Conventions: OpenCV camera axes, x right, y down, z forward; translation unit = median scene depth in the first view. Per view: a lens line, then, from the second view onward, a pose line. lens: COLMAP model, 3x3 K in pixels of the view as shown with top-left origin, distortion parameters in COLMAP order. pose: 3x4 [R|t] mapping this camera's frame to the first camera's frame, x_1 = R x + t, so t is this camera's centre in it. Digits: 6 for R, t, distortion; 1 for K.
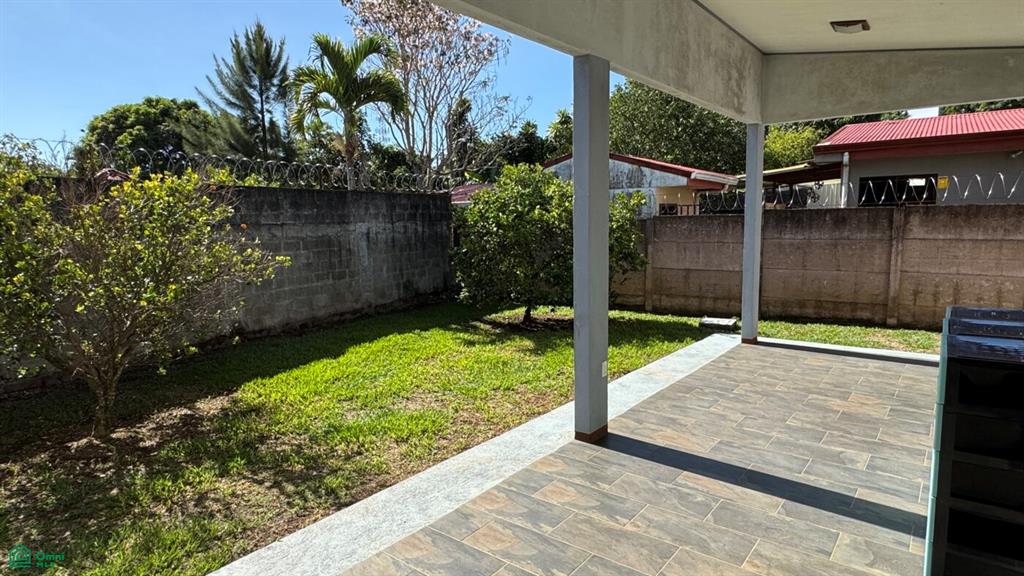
lens RADIAL K [[574.6, 0, 511.8], [0, 574.6, 290.6], [0, 0, 1]] dist [-0.001995, 0.001699]
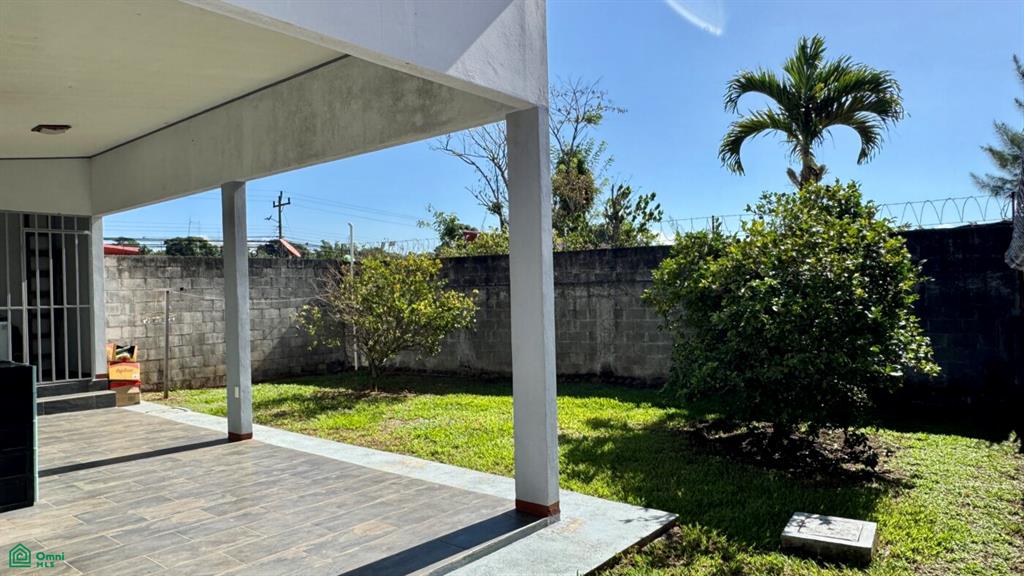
lens RADIAL K [[664.6, 0, 512.8], [0, 664.6, 286.6], [0, 0, 1]] dist [-0.005013, -0.000309]
pose [[-0.011872, 0.015818, -0.999804, 1.297531], [-0.106283, 0.994191, 0.016991, -0.158362], [0.994265, 0.106464, -0.010122, 1.216767]]
